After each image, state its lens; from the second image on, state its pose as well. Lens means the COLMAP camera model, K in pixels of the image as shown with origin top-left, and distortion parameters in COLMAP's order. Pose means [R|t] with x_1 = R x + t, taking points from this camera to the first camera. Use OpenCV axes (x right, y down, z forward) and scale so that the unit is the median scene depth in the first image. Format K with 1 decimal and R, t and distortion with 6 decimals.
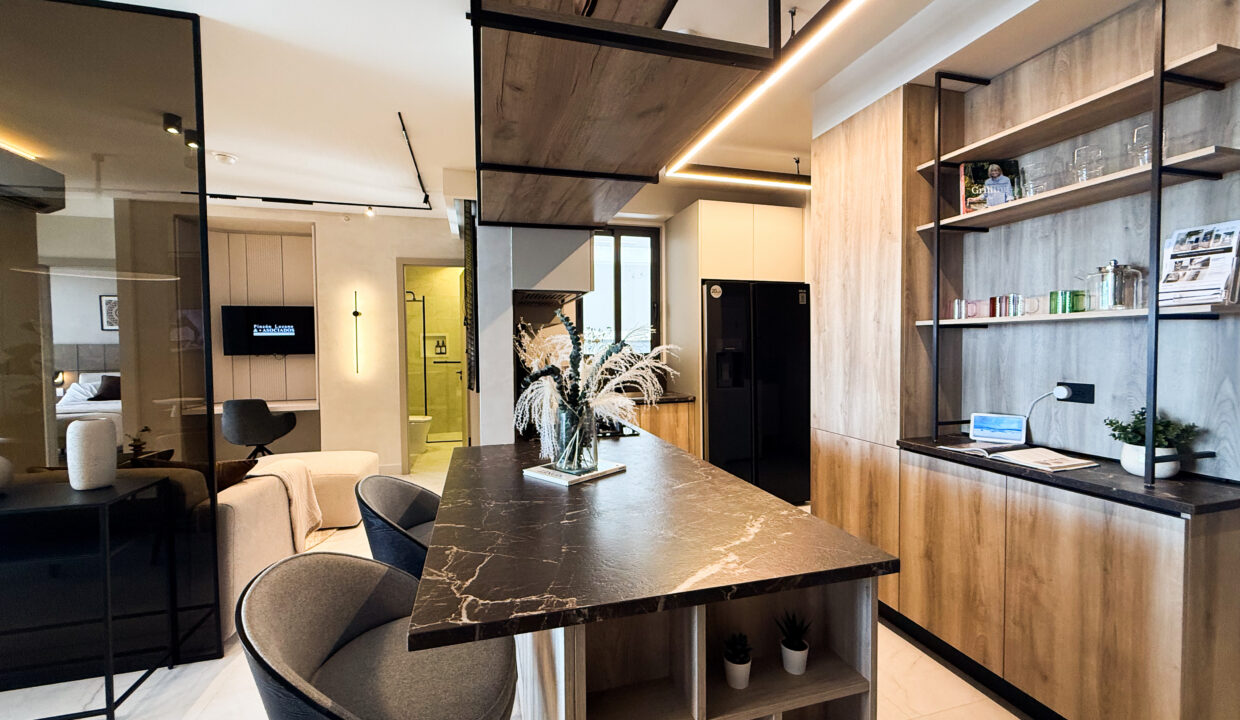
lens RADIAL K [[483.1, 0, 614.0], [0, 483.1, 359.0], [0, 0, 1]] dist [0.003170, 0.000335]
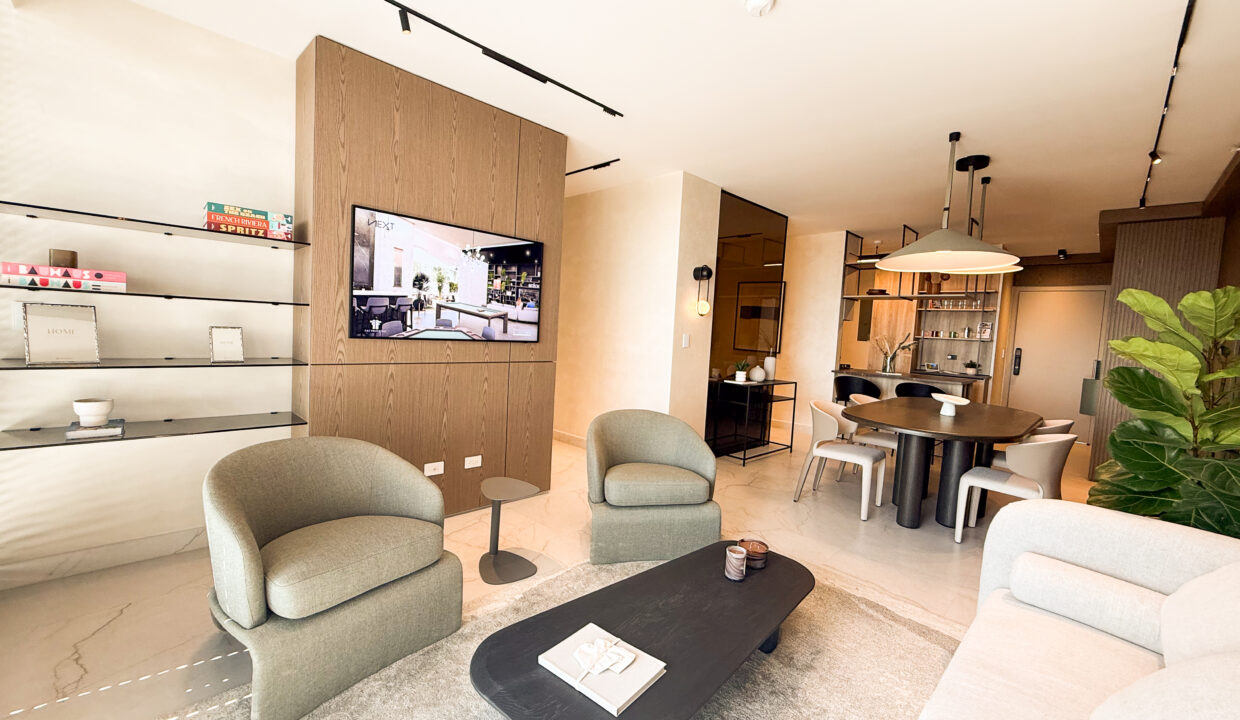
lens RADIAL K [[483.1, 0, 618.4], [0, 483.1, 356.0], [0, 0, 1]] dist [0.003170, 0.000335]
pose [[0.865307, 0.023414, 0.500694, -3.263228], [-0.047615, 0.998231, 0.035607, 0.044875], [-0.498975, -0.054652, 0.864891, -1.029611]]
